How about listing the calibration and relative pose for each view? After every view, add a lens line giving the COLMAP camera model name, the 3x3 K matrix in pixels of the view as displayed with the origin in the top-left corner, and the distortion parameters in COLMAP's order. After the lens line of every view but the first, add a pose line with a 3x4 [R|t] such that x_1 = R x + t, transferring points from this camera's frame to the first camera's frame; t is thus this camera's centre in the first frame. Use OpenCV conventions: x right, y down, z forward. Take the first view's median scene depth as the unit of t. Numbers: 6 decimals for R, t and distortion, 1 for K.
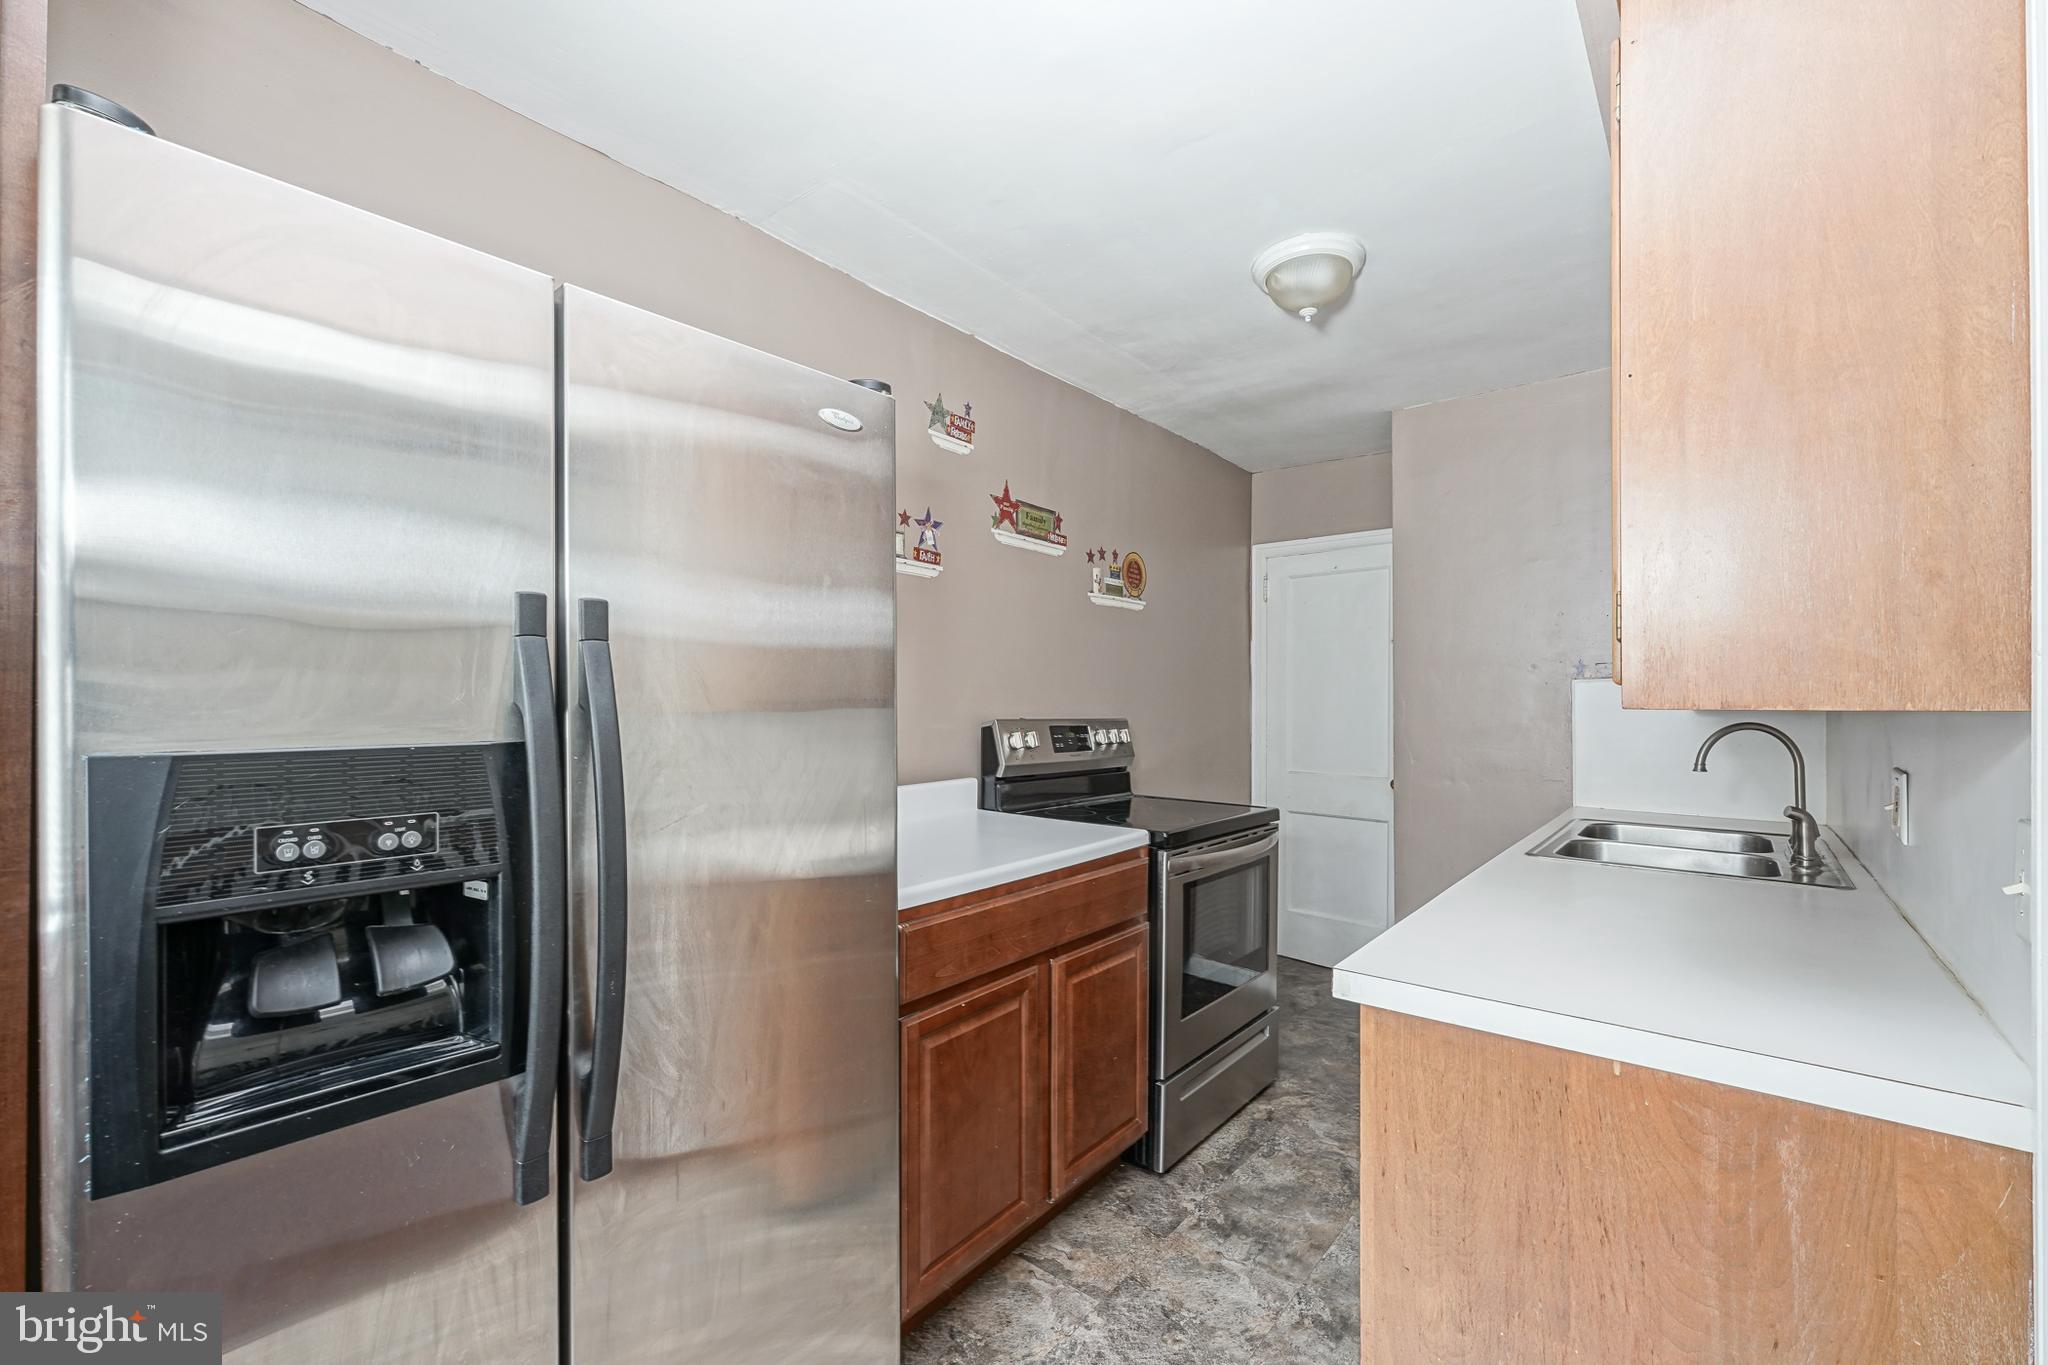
lens RADIAL K [[825.0, 0, 1038.8], [0, 825.0, 689.4], [0, 0, 1]] dist [-0.002958, -0.000082]
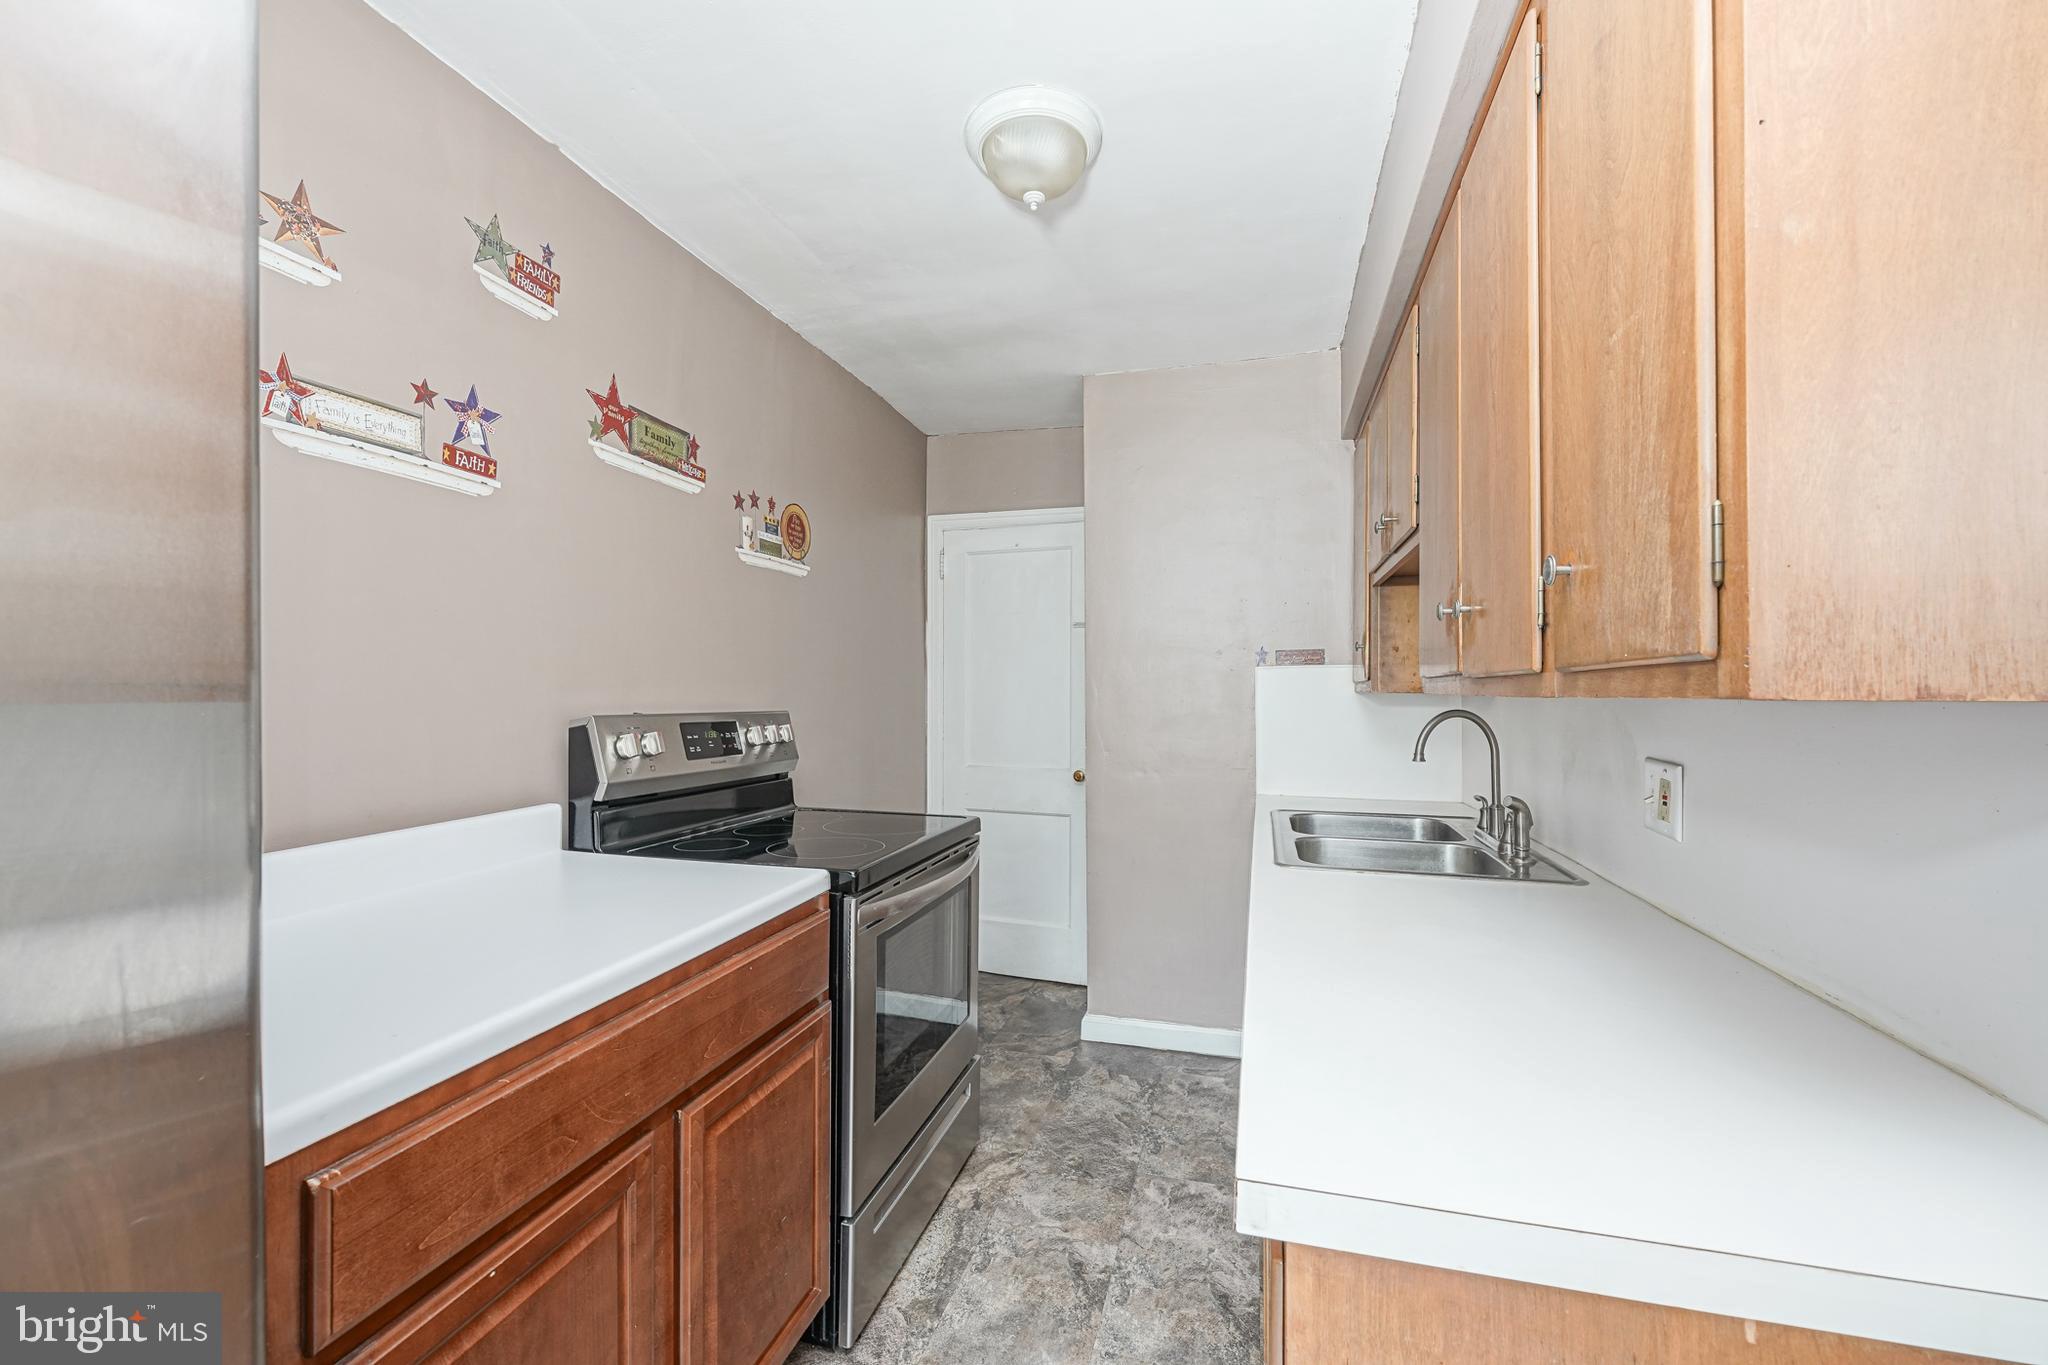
lens RADIAL K [[825.0, 0, 1038.8], [0, 825.0, 689.4], [0, 0, 1]] dist [-0.002958, -0.000082]
pose [[0.913842, -0.000786, 0.406070, 0.007634], [-0.005186, 0.999894, 0.013606, 0.003843], [-0.406037, -0.014540, 0.913741, 0.235551]]
